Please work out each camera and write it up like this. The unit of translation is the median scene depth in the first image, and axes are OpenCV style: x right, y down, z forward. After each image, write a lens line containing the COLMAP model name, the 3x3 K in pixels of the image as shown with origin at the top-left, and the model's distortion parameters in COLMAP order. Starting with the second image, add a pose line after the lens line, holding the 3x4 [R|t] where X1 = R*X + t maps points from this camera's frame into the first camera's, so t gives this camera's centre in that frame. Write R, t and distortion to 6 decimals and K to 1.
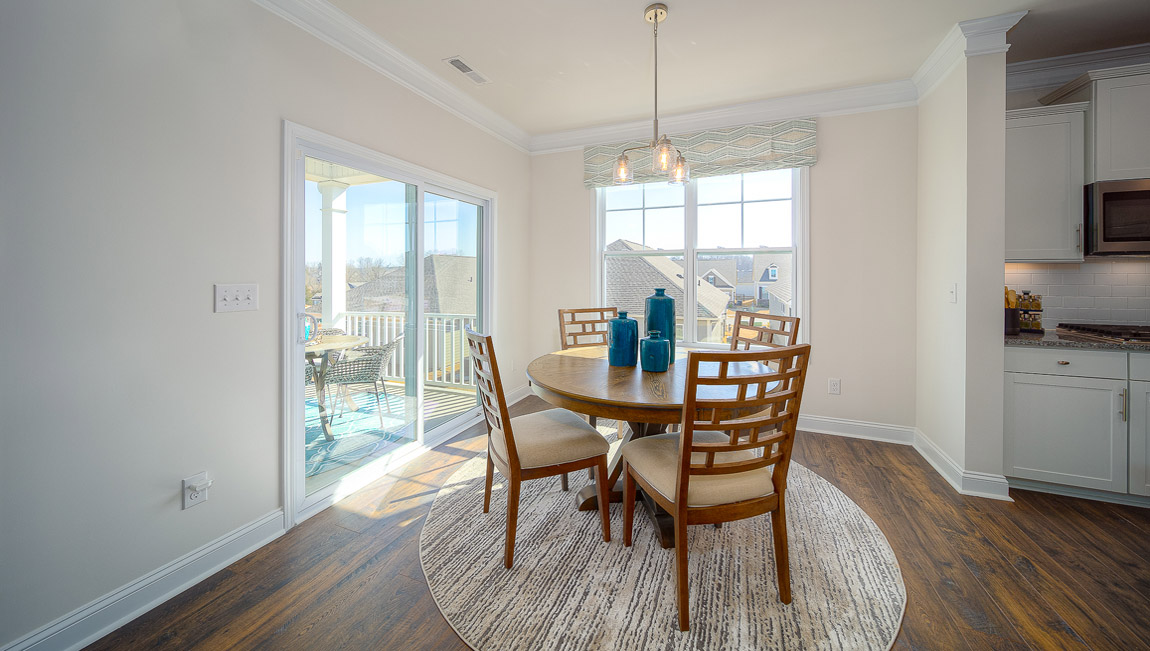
lens RADIAL K [[399.9, 0, 576.4], [0, 399.9, 275.8], [0, 0, 1]] dist [-0.000147, -0.000282]
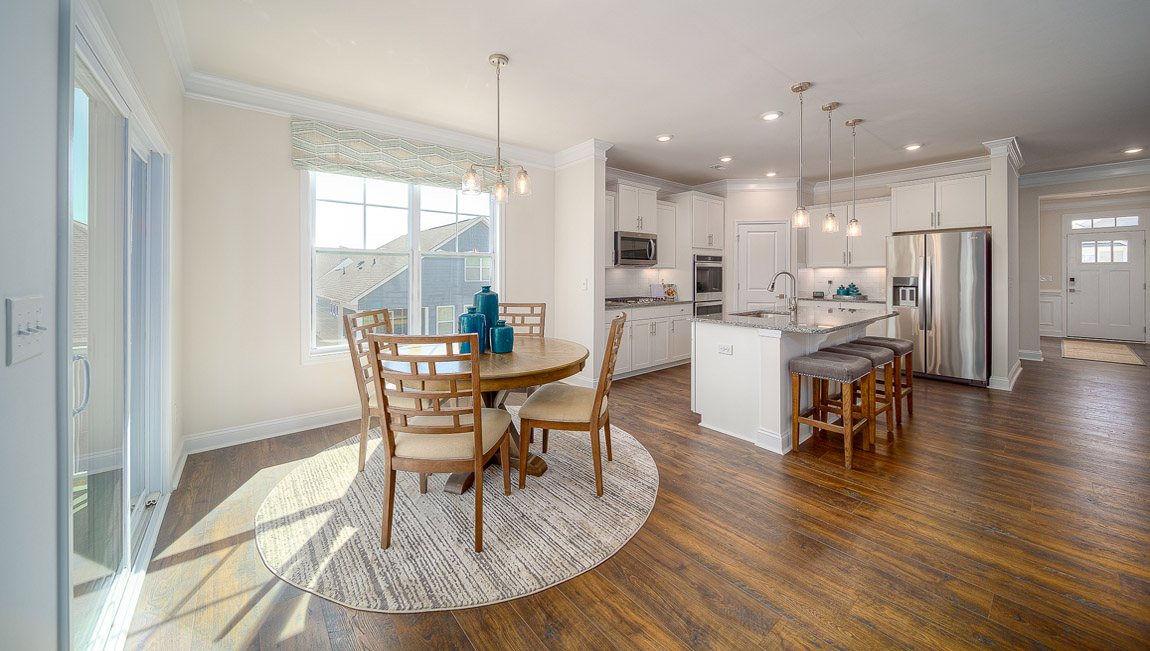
lens RADIAL K [[399.9, 0, 576.4], [0, 399.9, 275.8], [0, 0, 1]] dist [-0.000147, -0.000282]
pose [[0.468139, -0.004290, 0.883644, -0.571368], [0.005189, 0.999984, 0.002105, 0.000345], [-0.883639, 0.003600, 0.468154, 0.160662]]
